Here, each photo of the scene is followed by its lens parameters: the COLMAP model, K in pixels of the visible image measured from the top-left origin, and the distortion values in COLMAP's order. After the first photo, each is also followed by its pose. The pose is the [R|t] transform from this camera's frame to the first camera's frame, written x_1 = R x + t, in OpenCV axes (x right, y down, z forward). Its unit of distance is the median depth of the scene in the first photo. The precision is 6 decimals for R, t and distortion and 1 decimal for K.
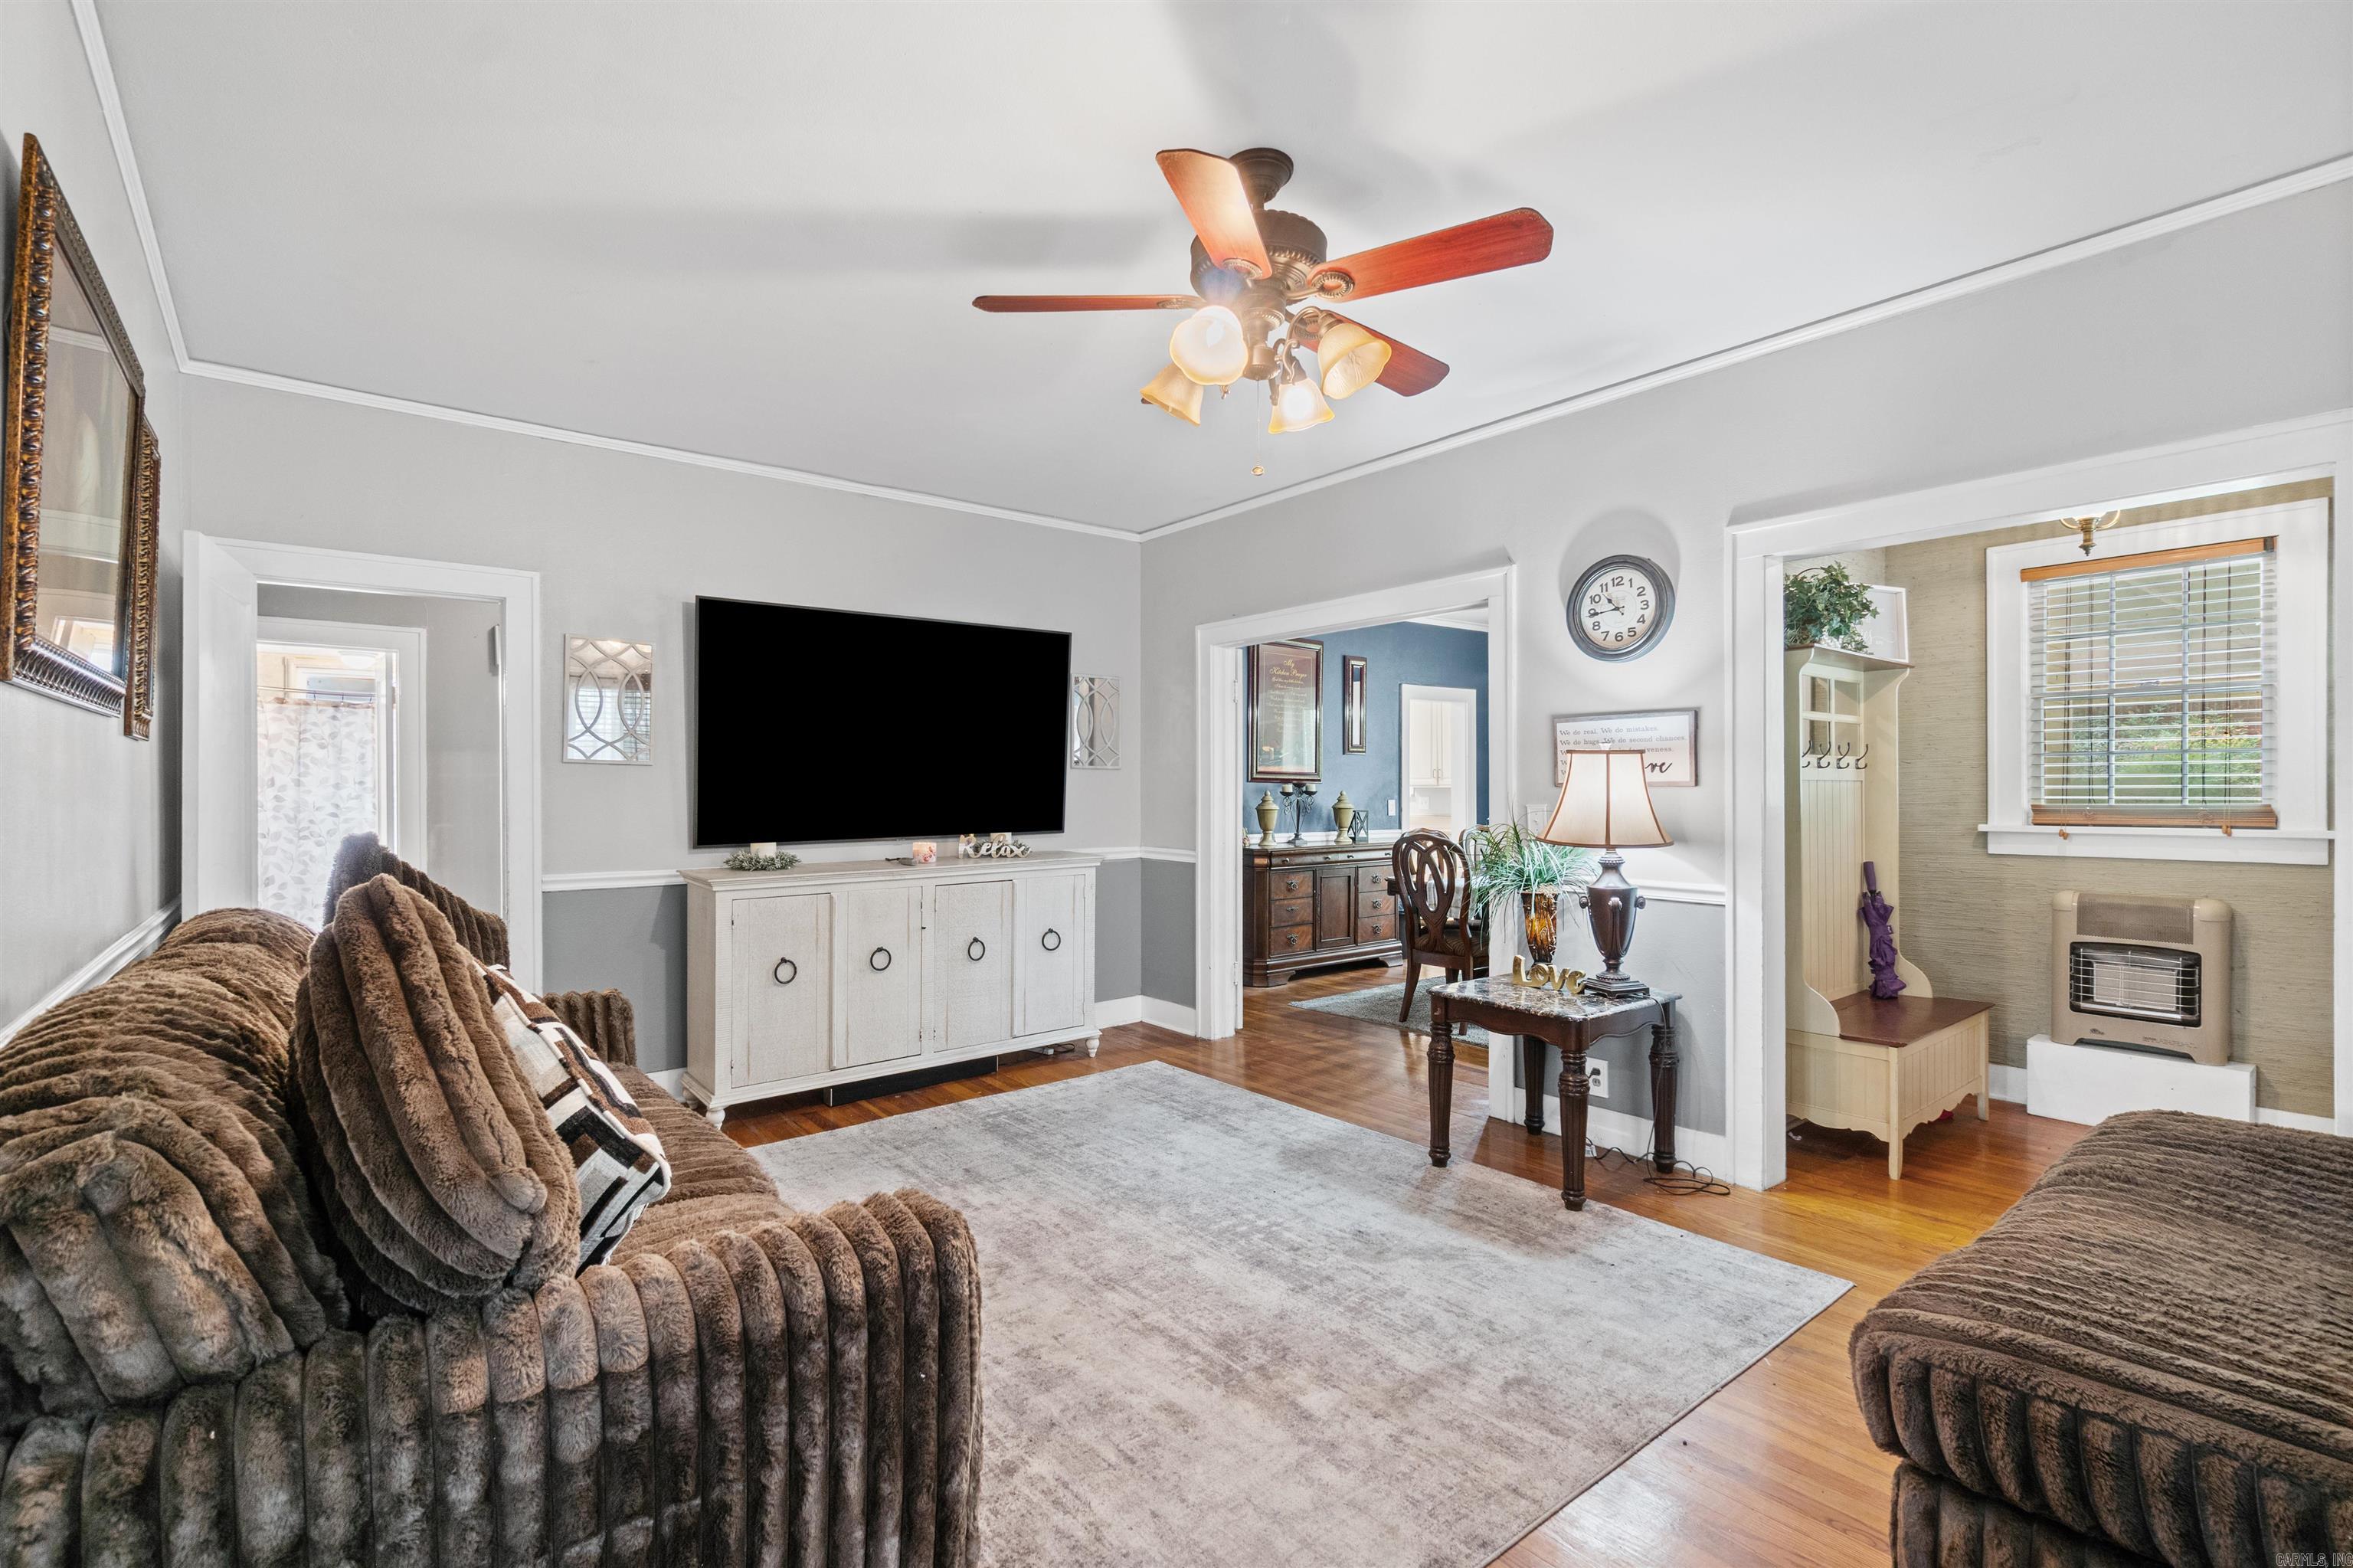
lens RADIAL K [[1011.4, 0, 1191.0], [0, 1011.4, 792.4], [0, 0, 1]] dist [0.002754, -0.000116]
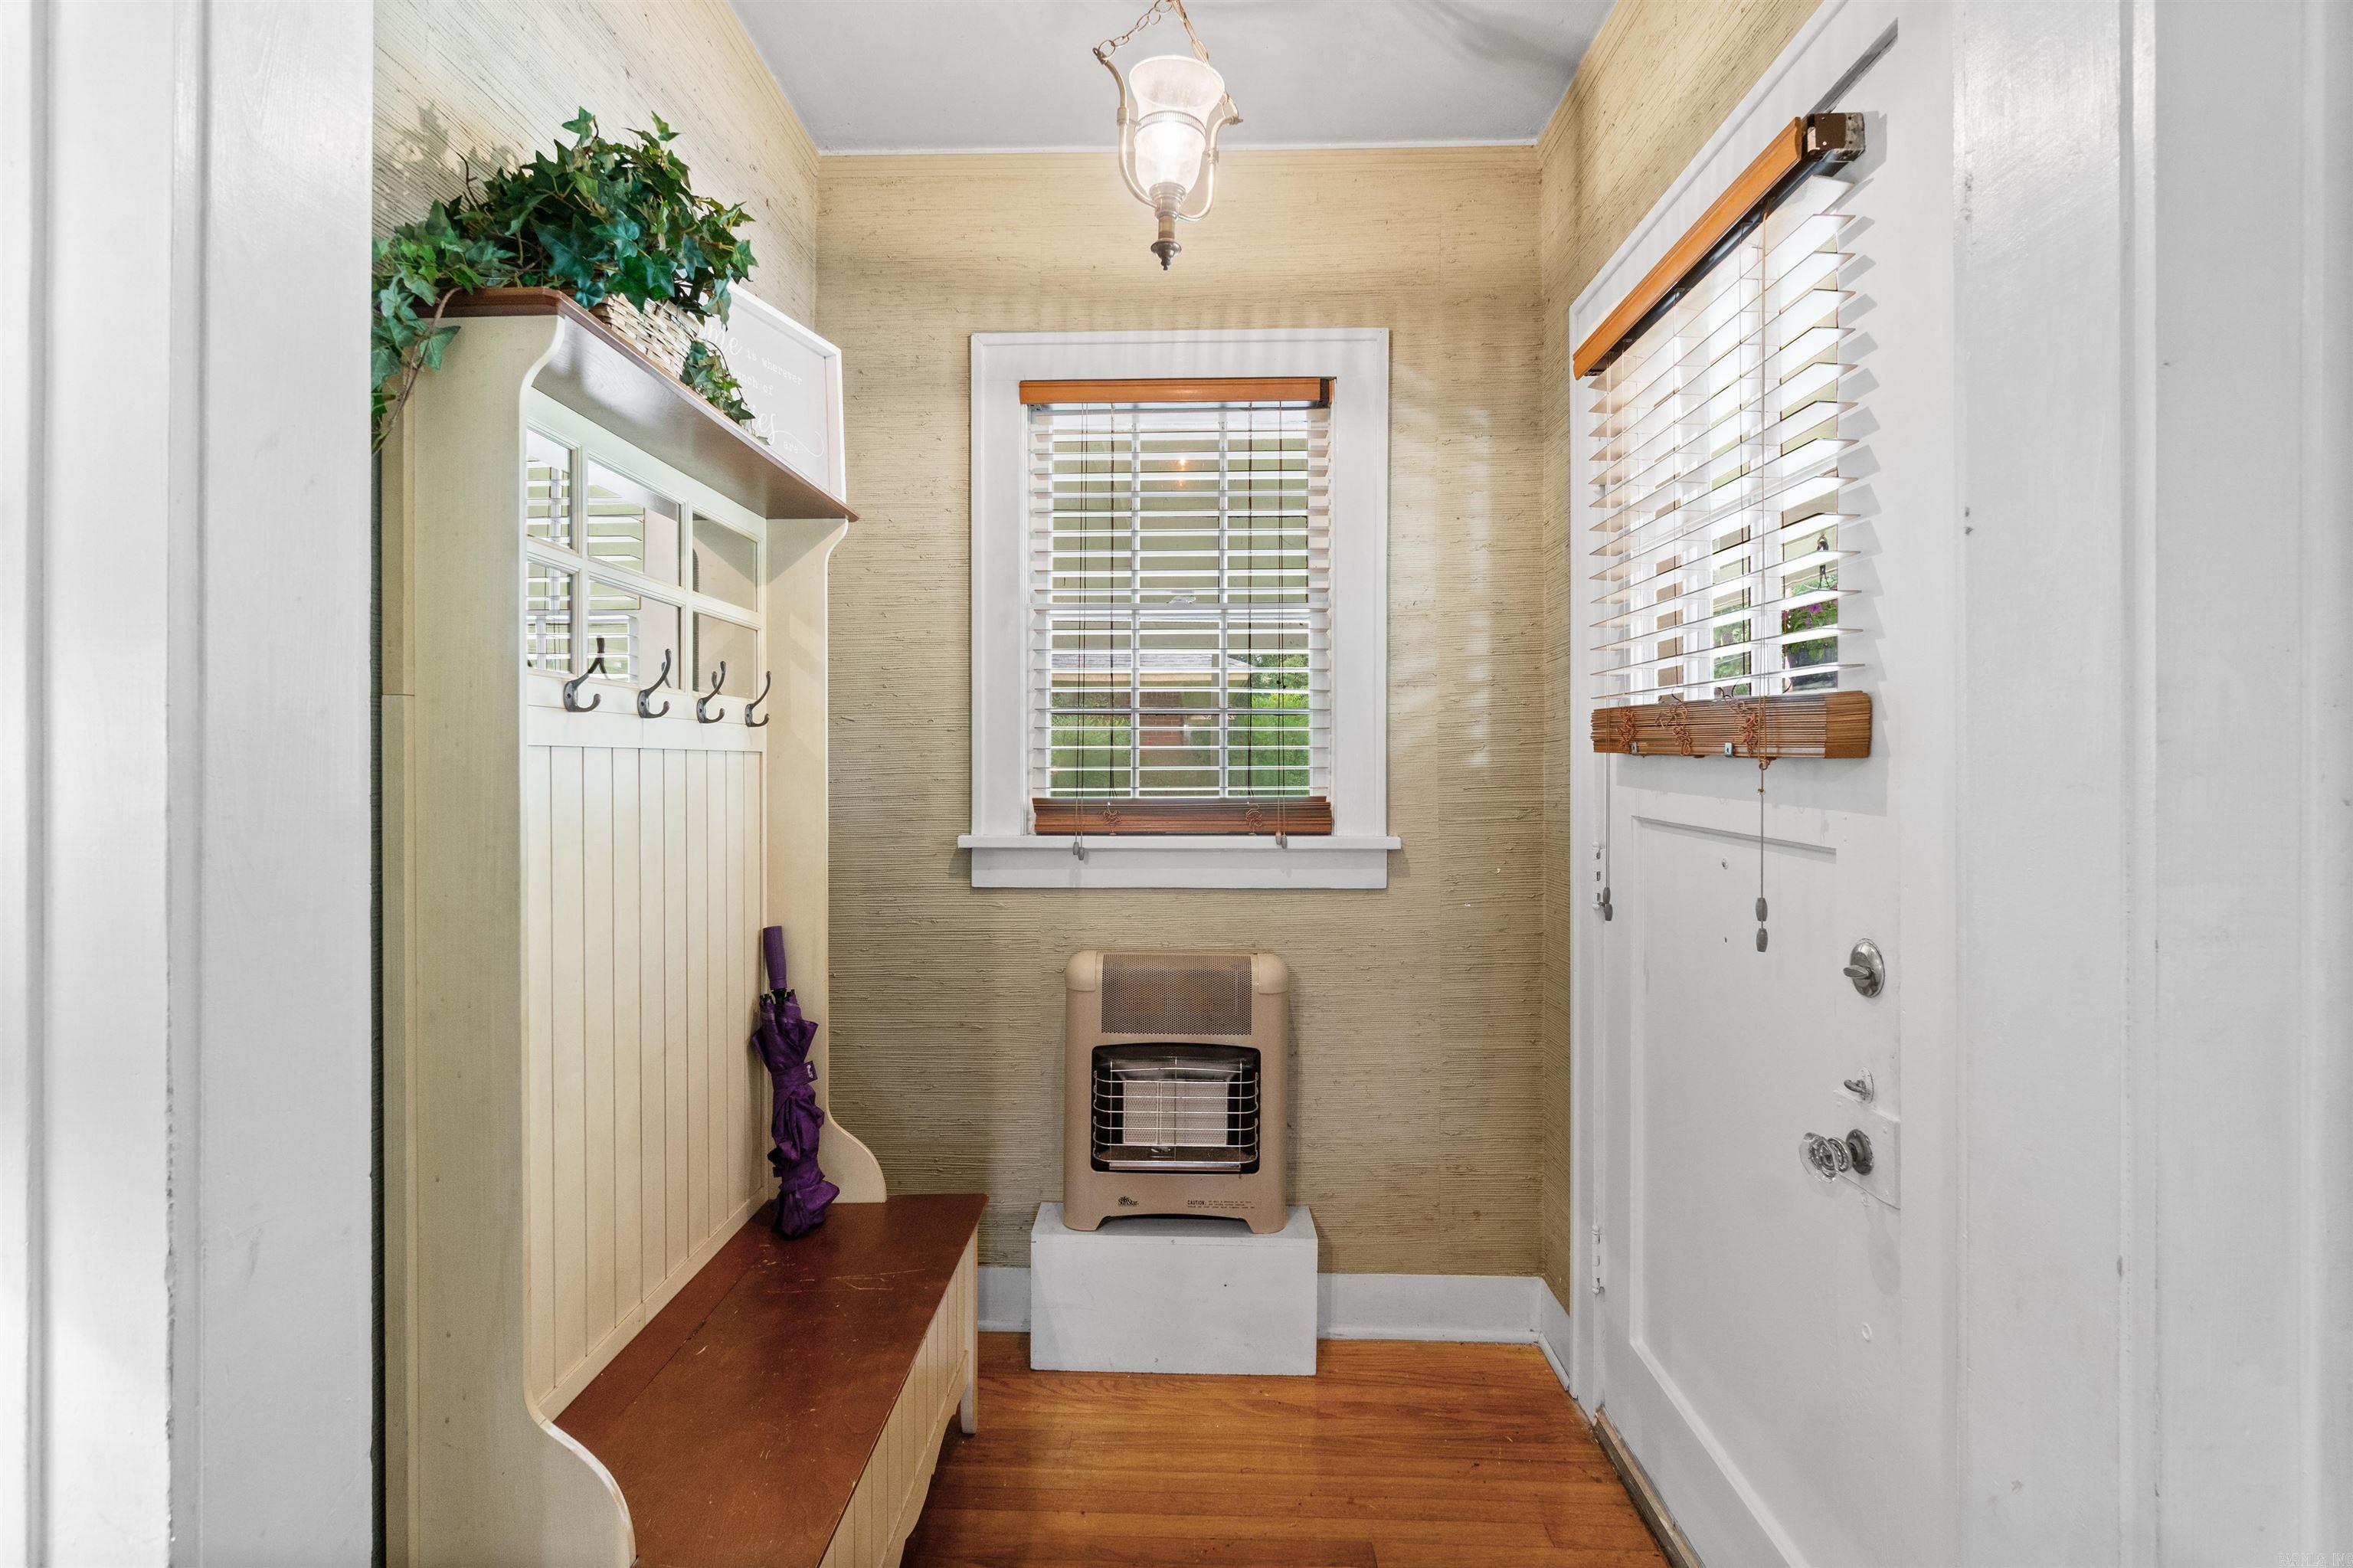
lens RADIAL K [[1155.9, 0, 1172.5], [0, 1155.9, 774.0], [0, 0, 1]] dist [0.003520, -0.000734]
pose [[0.645785, -0.001818, 0.763517, 0.384963], [-0.004453, 0.999971, 0.006148, -0.005630], [-0.763506, -0.007371, 0.645759, 0.521278]]
